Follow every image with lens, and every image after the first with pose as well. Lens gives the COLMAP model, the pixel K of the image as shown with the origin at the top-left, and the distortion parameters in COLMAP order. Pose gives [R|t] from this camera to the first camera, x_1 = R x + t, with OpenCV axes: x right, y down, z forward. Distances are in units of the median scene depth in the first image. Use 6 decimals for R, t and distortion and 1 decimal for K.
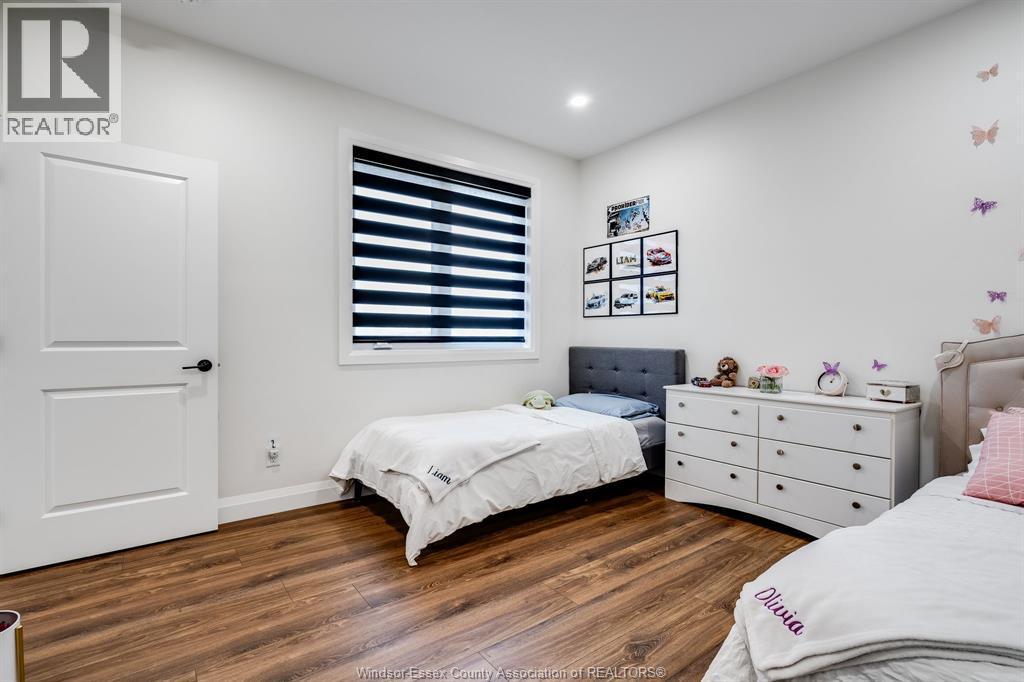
lens RADIAL K [[481.3, 0, 519.9], [0, 481.3, 340.6], [0, 0, 1]] dist [-0.000866, 0.001125]
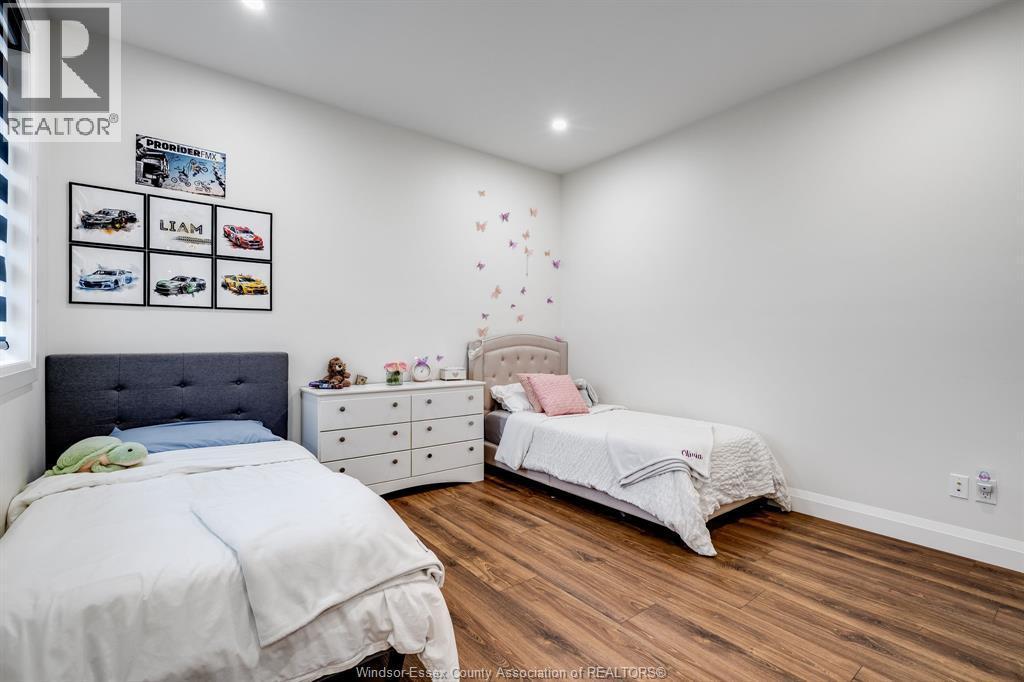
lens RADIAL K [[481.3, 0, 517.3], [0, 481.3, 344.3], [0, 0, 1]] dist [-0.000866, 0.001125]
pose [[-0.018193, -0.013680, 0.999741, -0.510141], [0.003349, 0.999900, 0.013743, -0.006040], [-0.999829, 0.003598, -0.018145, 0.543525]]
